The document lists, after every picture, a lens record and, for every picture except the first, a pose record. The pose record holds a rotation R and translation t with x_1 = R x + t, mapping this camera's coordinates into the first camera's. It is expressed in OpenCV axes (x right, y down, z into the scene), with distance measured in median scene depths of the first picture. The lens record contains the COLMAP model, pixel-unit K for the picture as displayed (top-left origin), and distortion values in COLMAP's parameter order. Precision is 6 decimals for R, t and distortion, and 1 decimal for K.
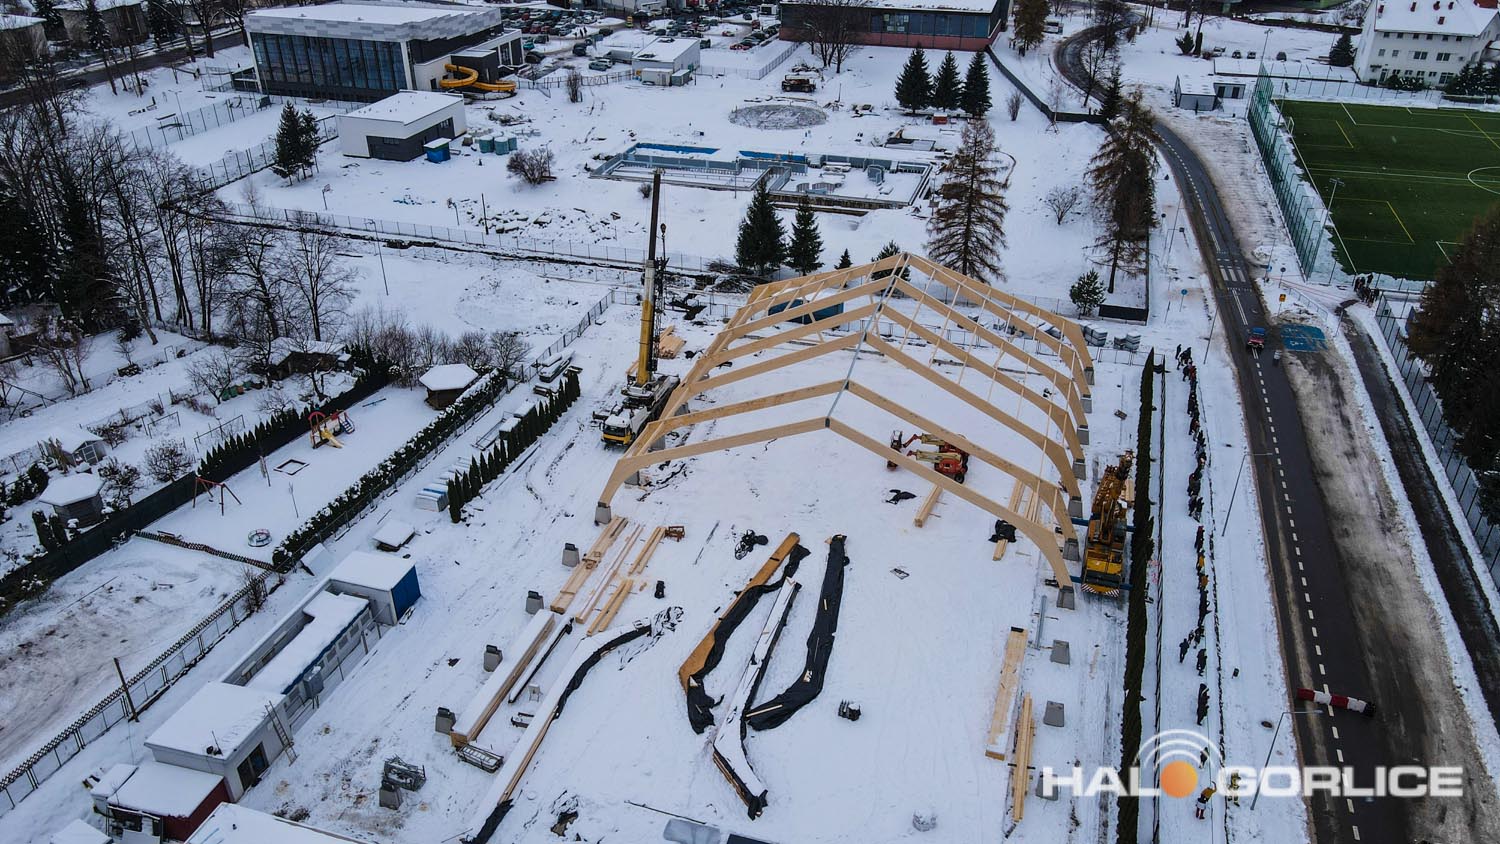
lens RADIAL K [[1106.4, 0, 750.0], [0, 1106.4, 422.0], [0, 0, 1]] dist [-0.013016, 0.063249]
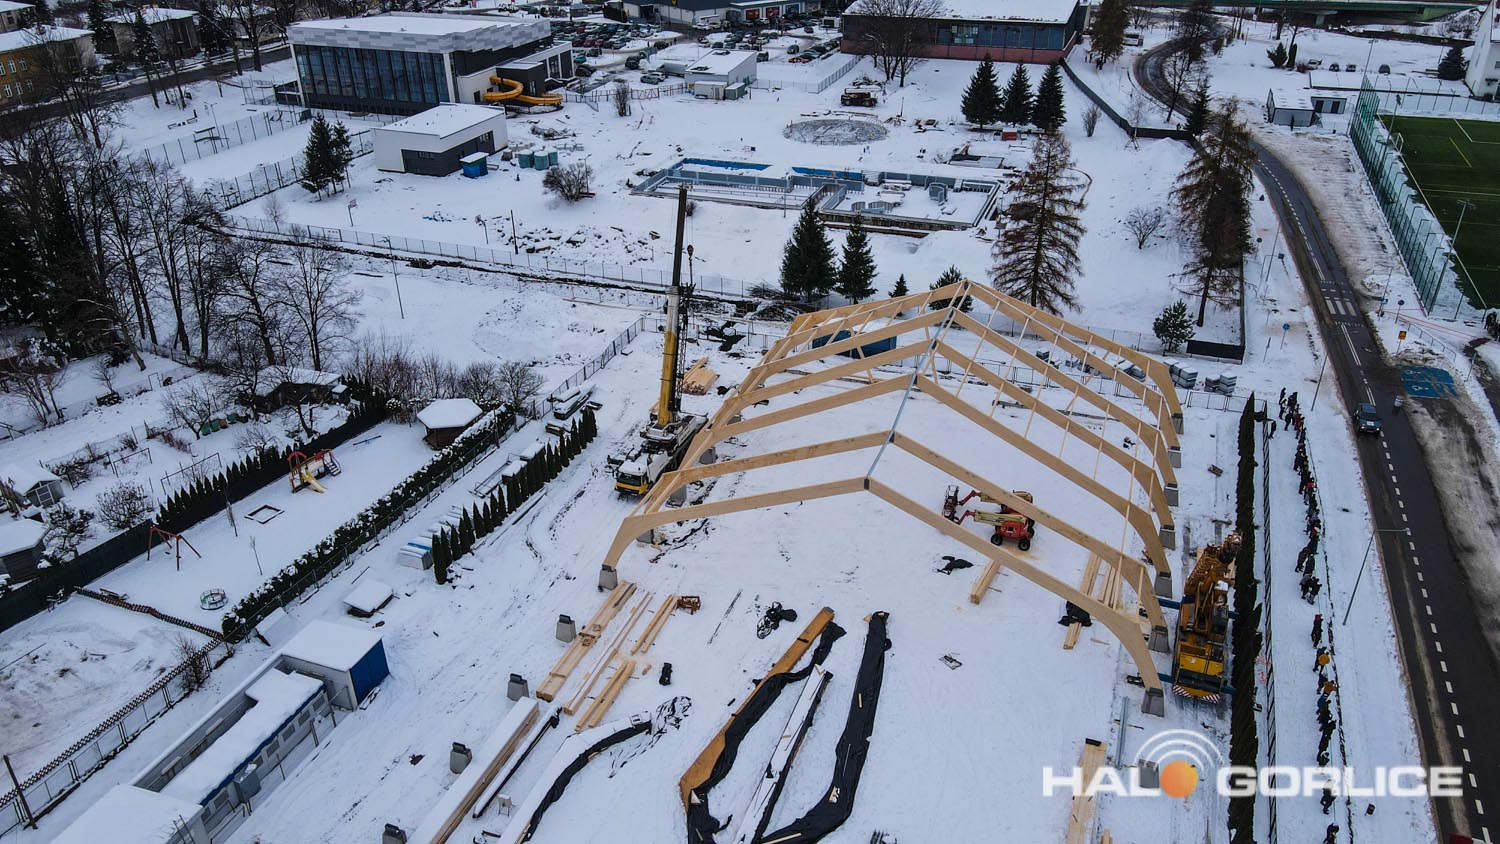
lens RADIAL K [[1109.2, 0, 750.0], [0, 1109.2, 422.0], [0, 0, 1]] dist [-0.002462, 0.033100]
pose [[0.998219, 0.018136, -0.056825, 0.017911], [-0.019150, 0.999666, -0.017355, -0.018545], [0.056492, 0.018412, 0.998233, 0.095134]]
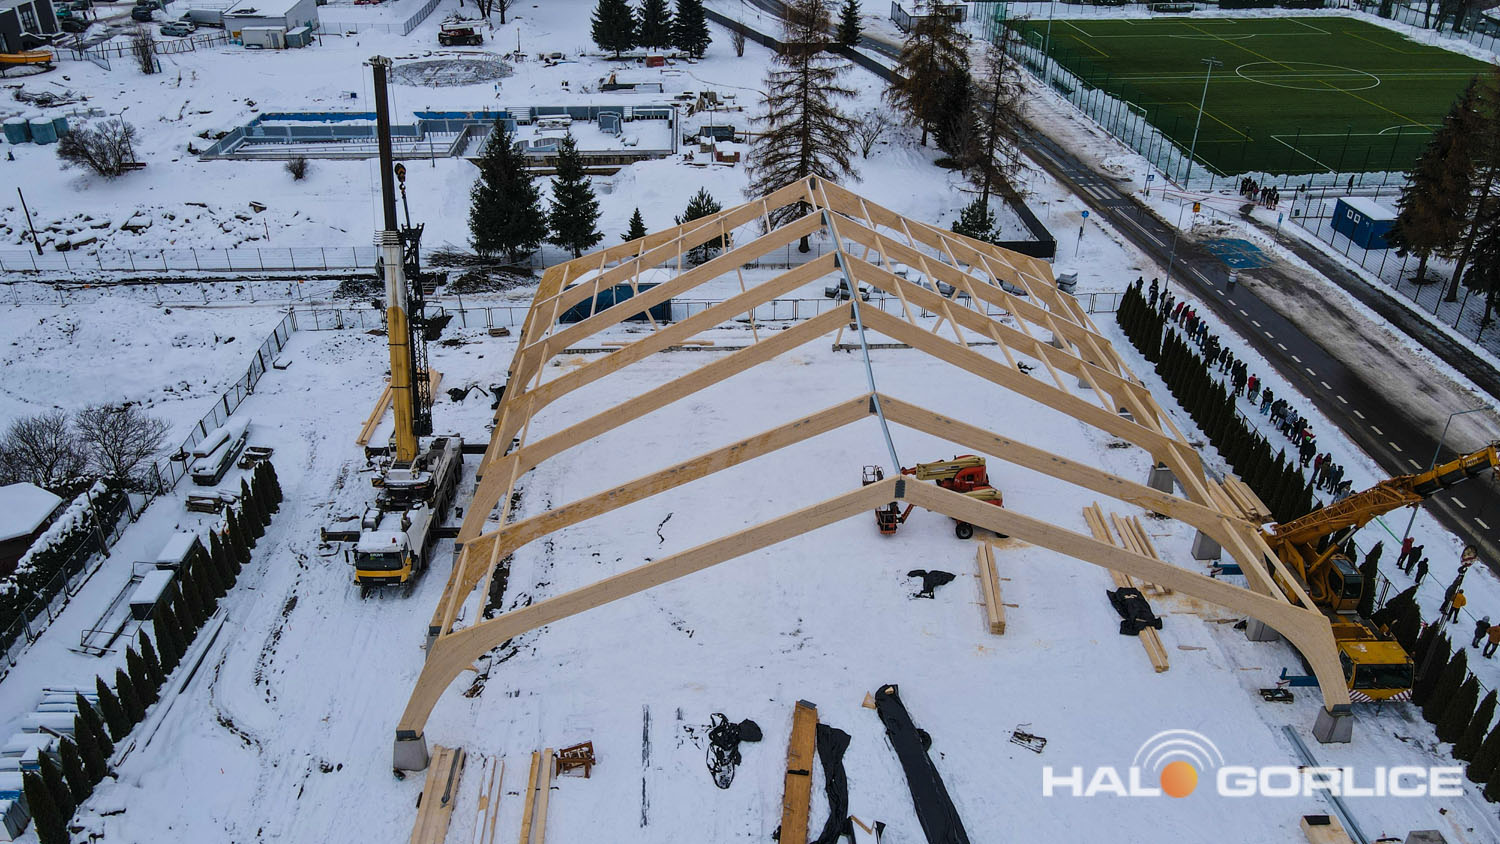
lens RADIAL K [[1103.5, 0, 750.0], [0, 1103.5, 422.0], [0, 0, 1]] dist [0.009821, 0.015379]
pose [[0.939438, -0.162826, 0.301570, -0.081261], [0.164012, 0.986223, 0.021566, -0.030475], [-0.300927, 0.029201, 0.953200, 0.349193]]
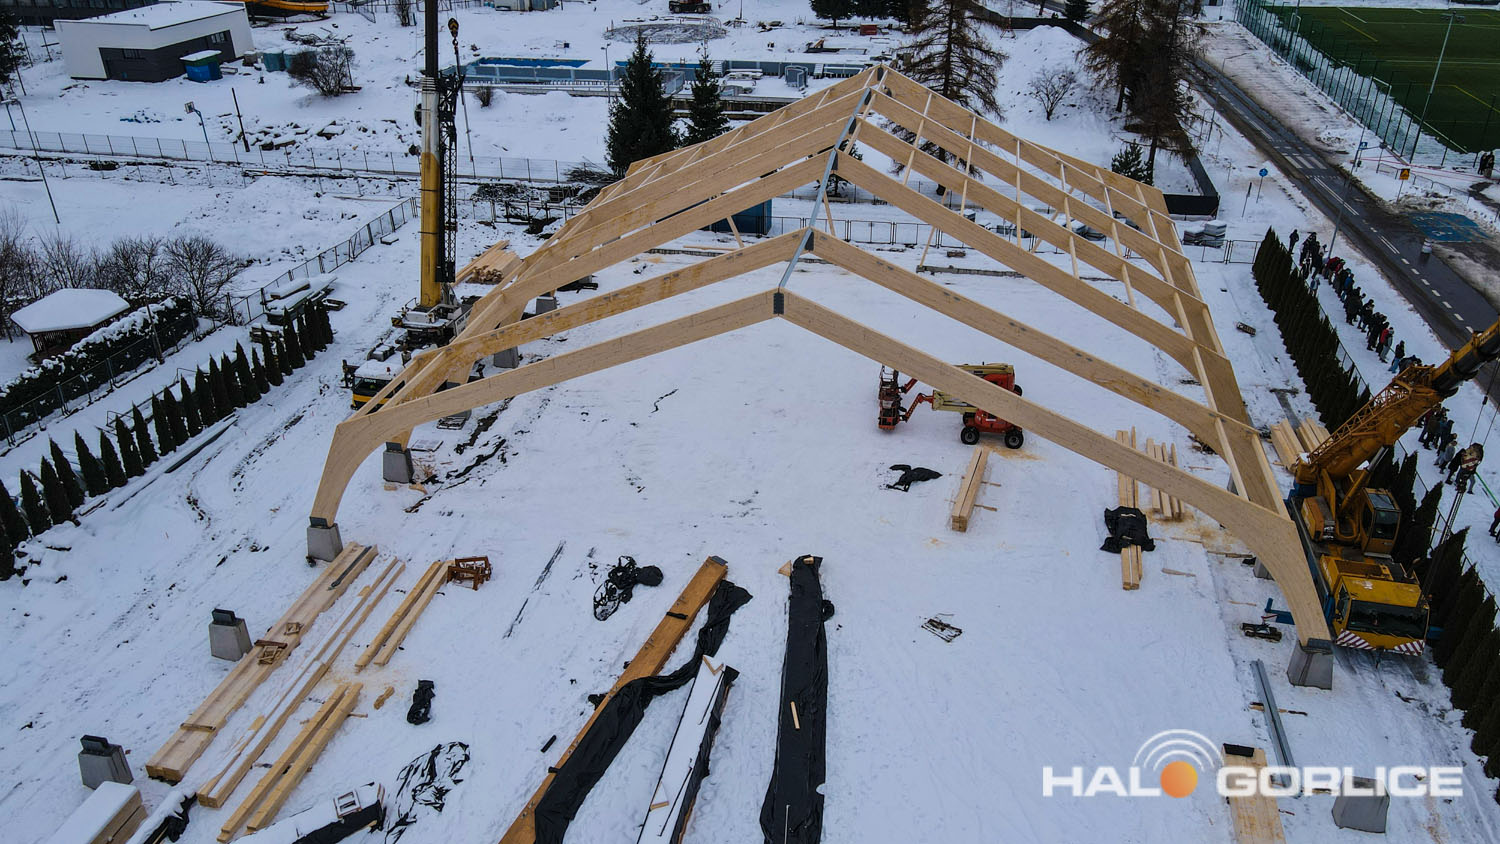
lens RADIAL K [[1109.2, 0, 750.0], [0, 1109.2, 422.0], [0, 0, 1]] dist [-0.002462, 0.033100]
pose [[0.995520, -0.049132, 0.080786, 0.012593], [0.050906, 0.998502, -0.020040, 0.034957], [-0.079680, 0.024063, 0.996530, 0.347548]]
